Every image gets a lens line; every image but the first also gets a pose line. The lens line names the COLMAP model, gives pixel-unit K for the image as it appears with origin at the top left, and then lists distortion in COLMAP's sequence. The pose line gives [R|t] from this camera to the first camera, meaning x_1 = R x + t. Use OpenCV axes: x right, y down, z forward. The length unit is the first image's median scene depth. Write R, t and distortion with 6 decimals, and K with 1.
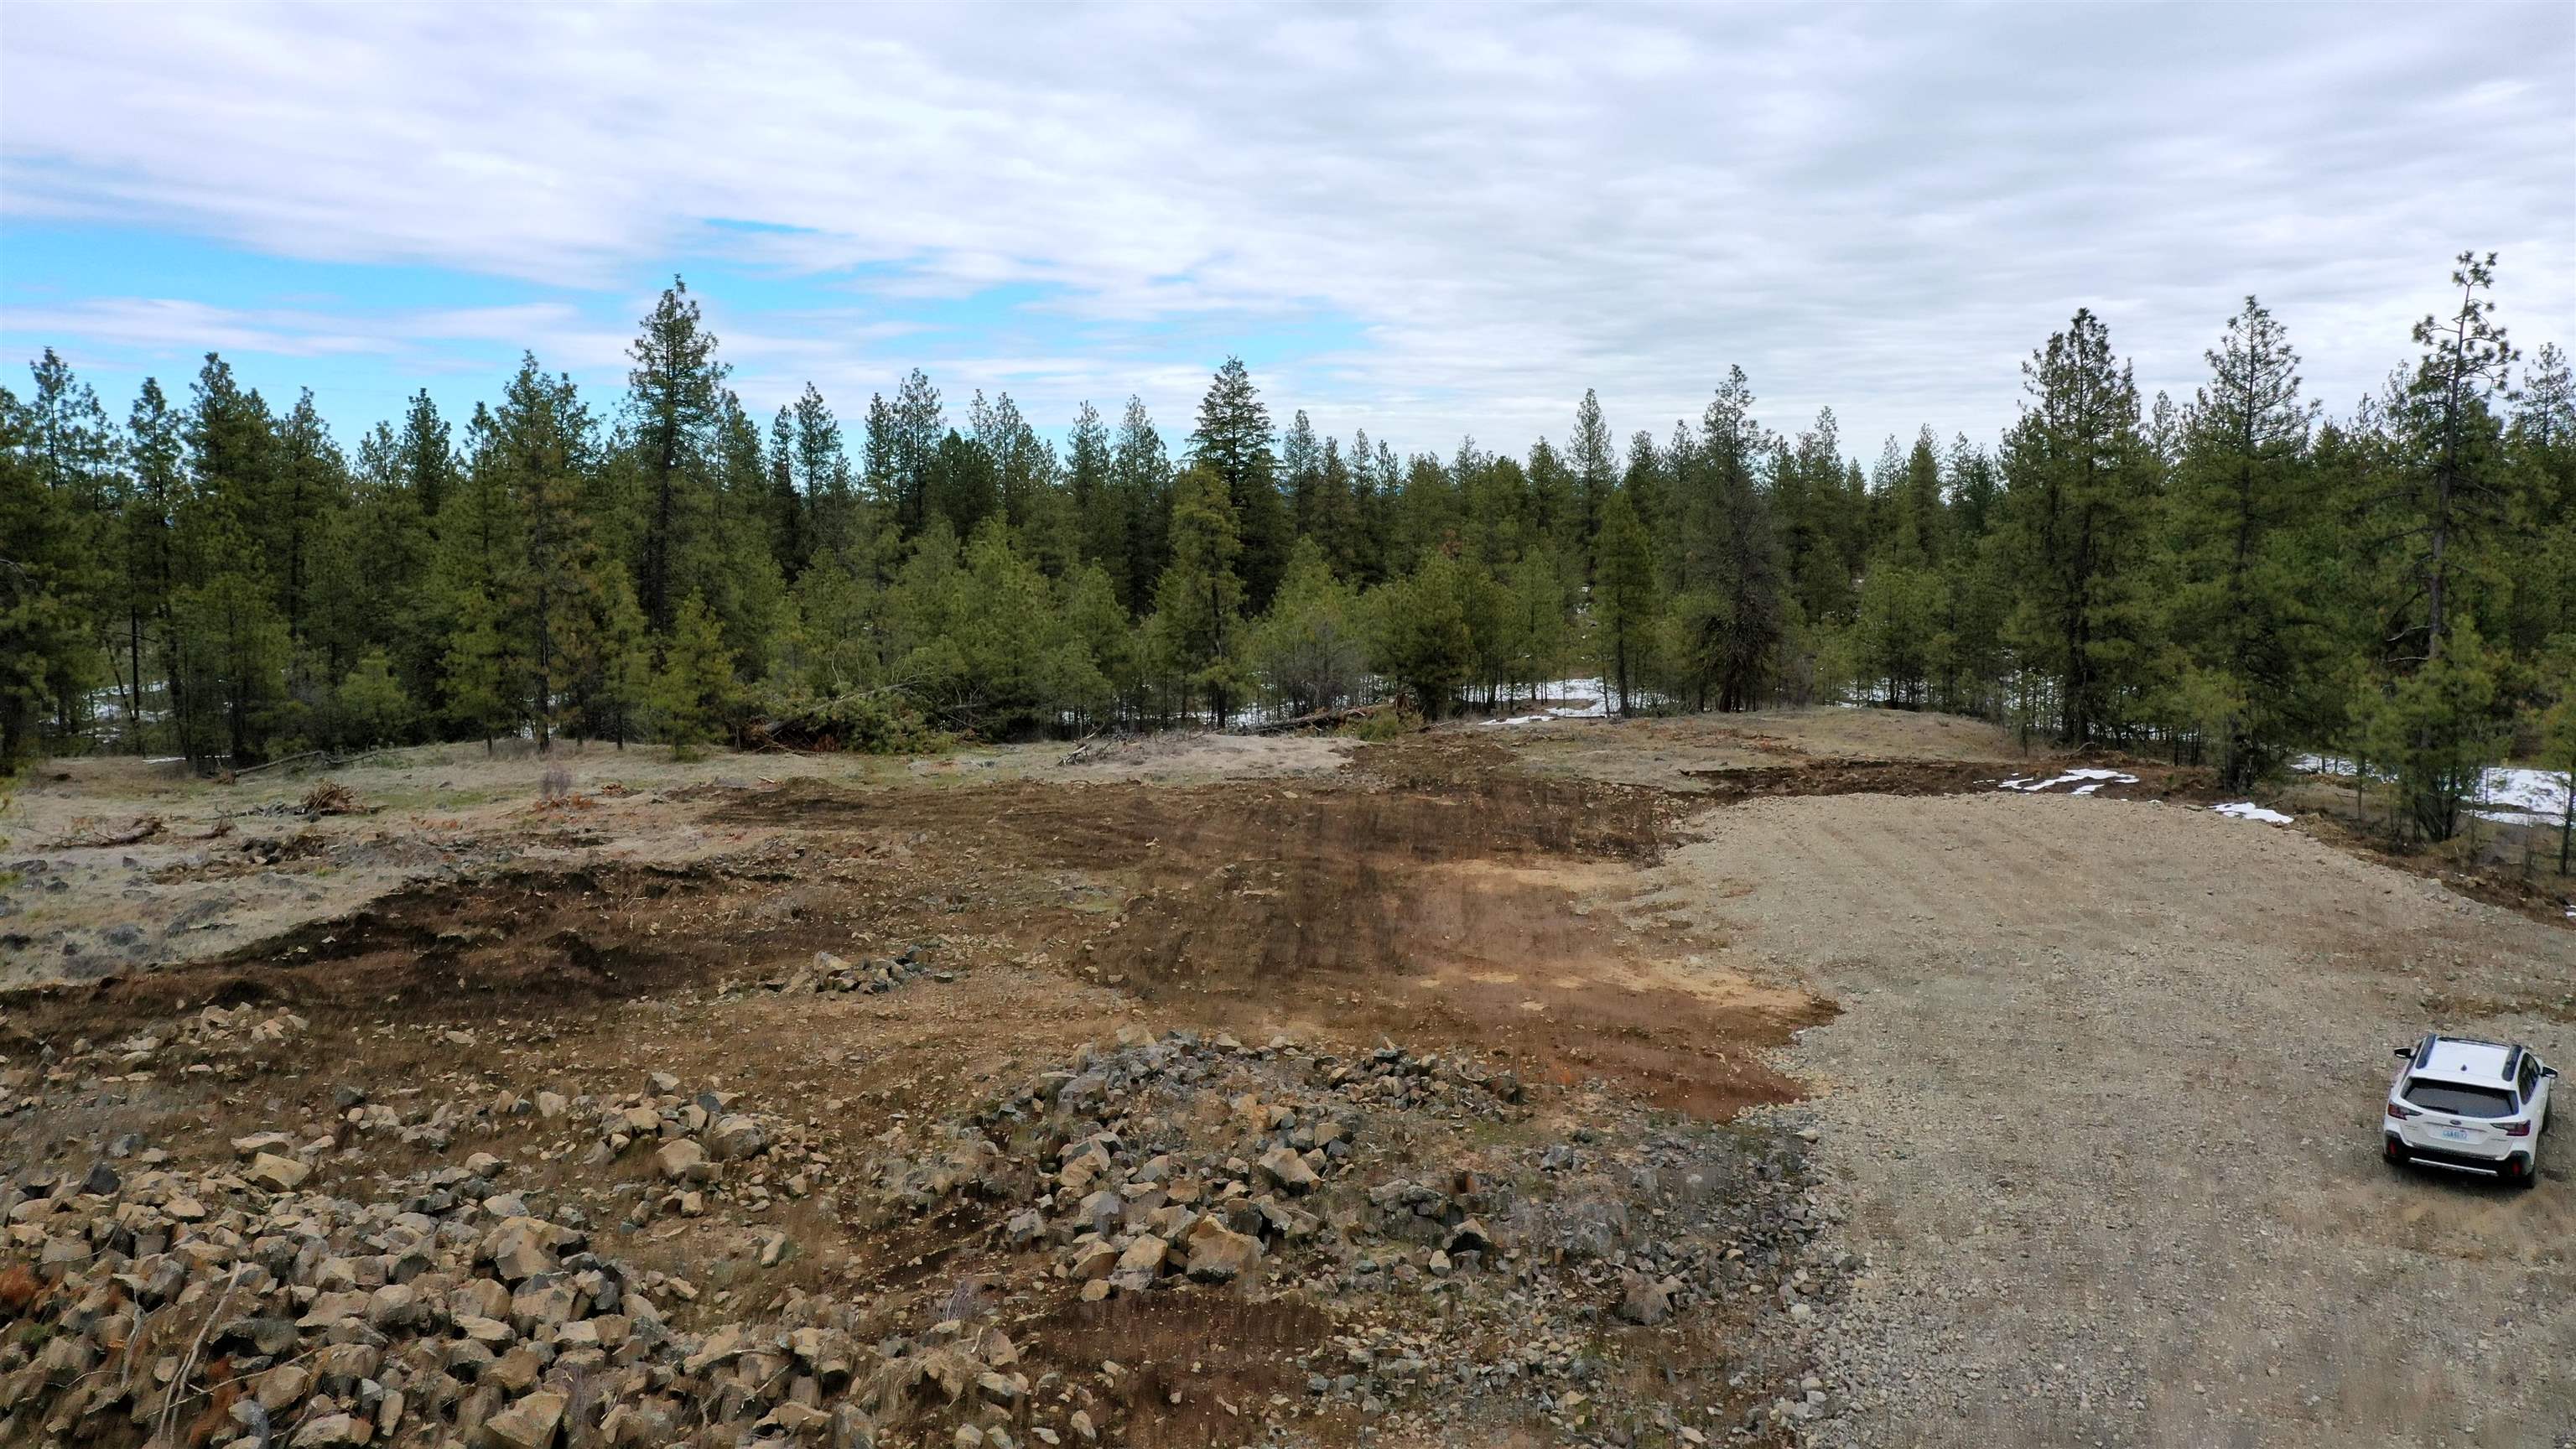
lens RADIAL K [[2039.0, 0, 1293.2], [0, 2039.0, 714.9], [0, 0, 1]] dist [0.026404, -0.020123]
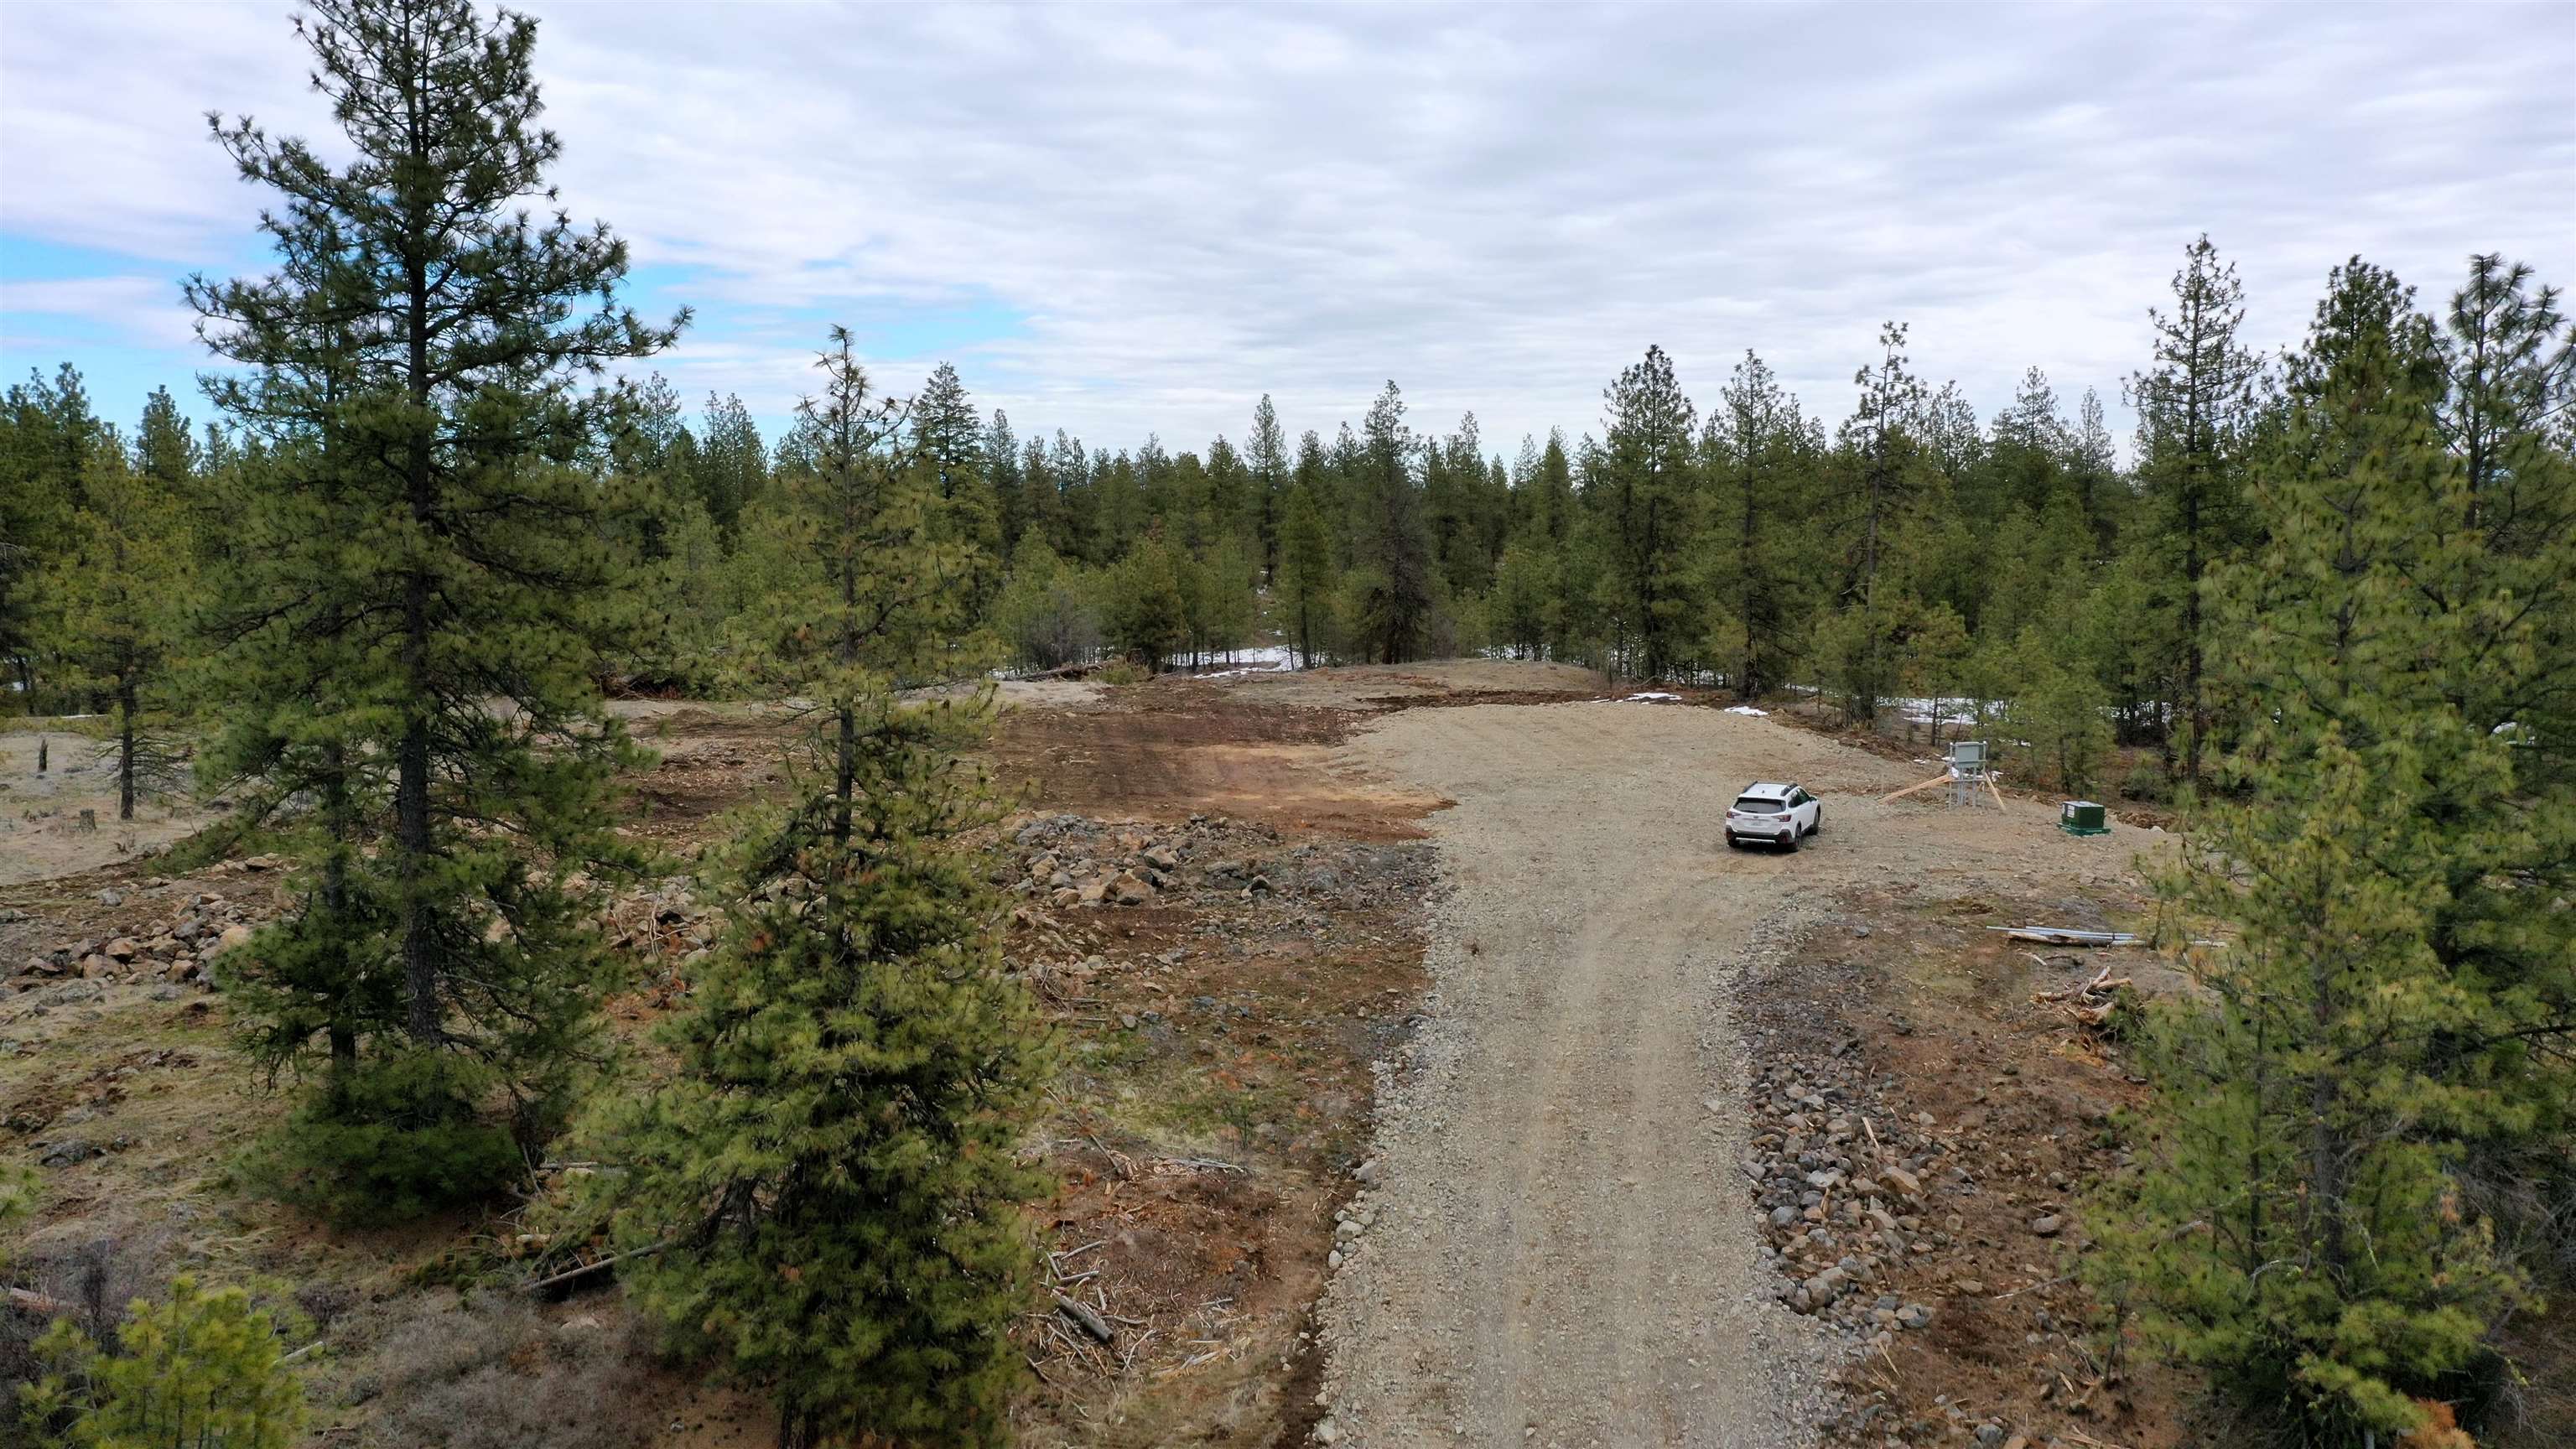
lens RADIAL K [[2039.0, 0, 1293.8], [0, 2039.0, 736.4], [0, 0, 1]] dist [0.026404, -0.020123]
pose [[0.986757, -0.018998, 0.161089, -0.051234], [0.016621, 0.999732, 0.016085, 0.023867], [-0.161352, -0.013194, 0.986809, -0.242575]]
